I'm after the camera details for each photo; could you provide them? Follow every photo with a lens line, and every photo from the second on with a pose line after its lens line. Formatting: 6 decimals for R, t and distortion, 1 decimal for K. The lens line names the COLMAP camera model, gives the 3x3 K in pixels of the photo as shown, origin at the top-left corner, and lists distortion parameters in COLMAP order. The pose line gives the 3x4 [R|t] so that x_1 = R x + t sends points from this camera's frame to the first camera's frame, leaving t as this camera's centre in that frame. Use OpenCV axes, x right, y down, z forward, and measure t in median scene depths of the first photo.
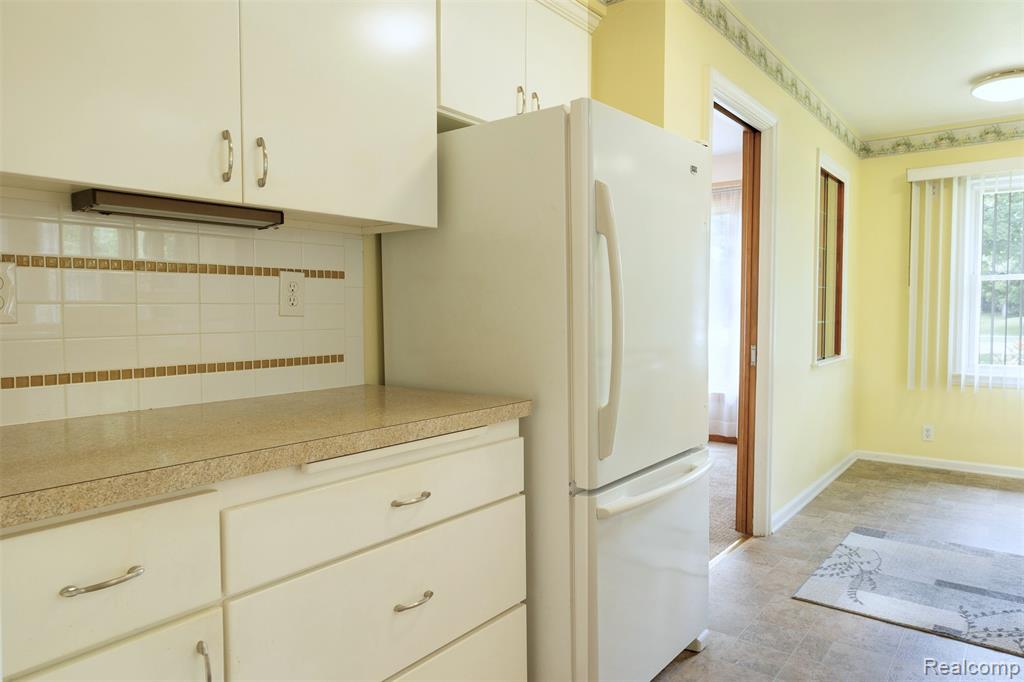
lens RADIAL K [[707.5, 0, 505.1], [0, 707.5, 342.9], [0, 0, 1]] dist [-0.003857, -0.003532]
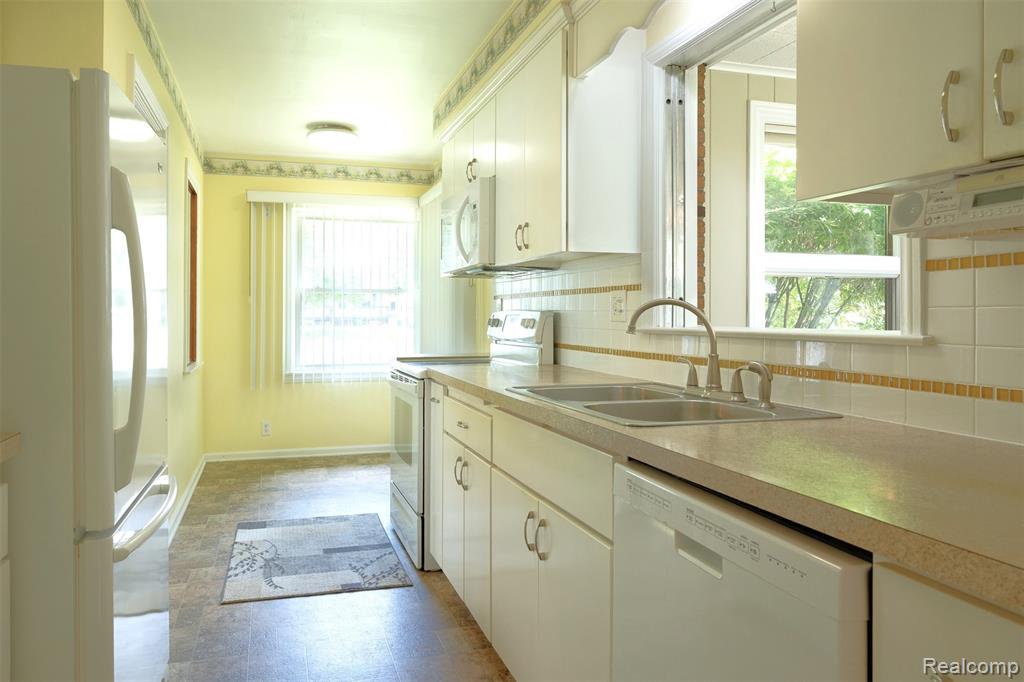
lens RADIAL K [[716.4, 0, 511.0], [0, 716.4, 317.1], [0, 0, 1]] dist [-0.000662, 0.003008]
pose [[0.554751, 0.001701, 0.832015, -0.192641], [0.037640, 0.998923, -0.027139, -0.002548], [-0.831165, 0.046373, 0.554089, 0.068982]]
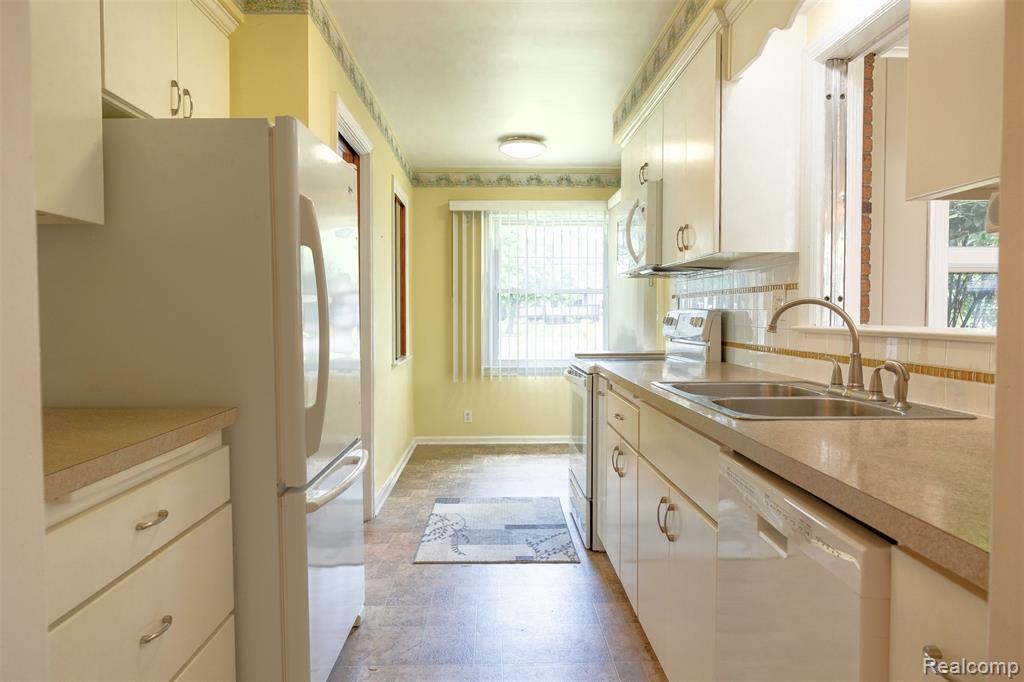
lens RADIAL K [[710.3, 0, 553.9], [0, 710.3, 341.4], [0, 0, 1]] dist [-0.003082, 0.002054]
pose [[0.738093, -0.024071, 0.674269, -0.184833], [0.031510, 0.999503, 0.001189, 0.000698], [-0.673963, 0.020369, 0.738485, -0.025921]]
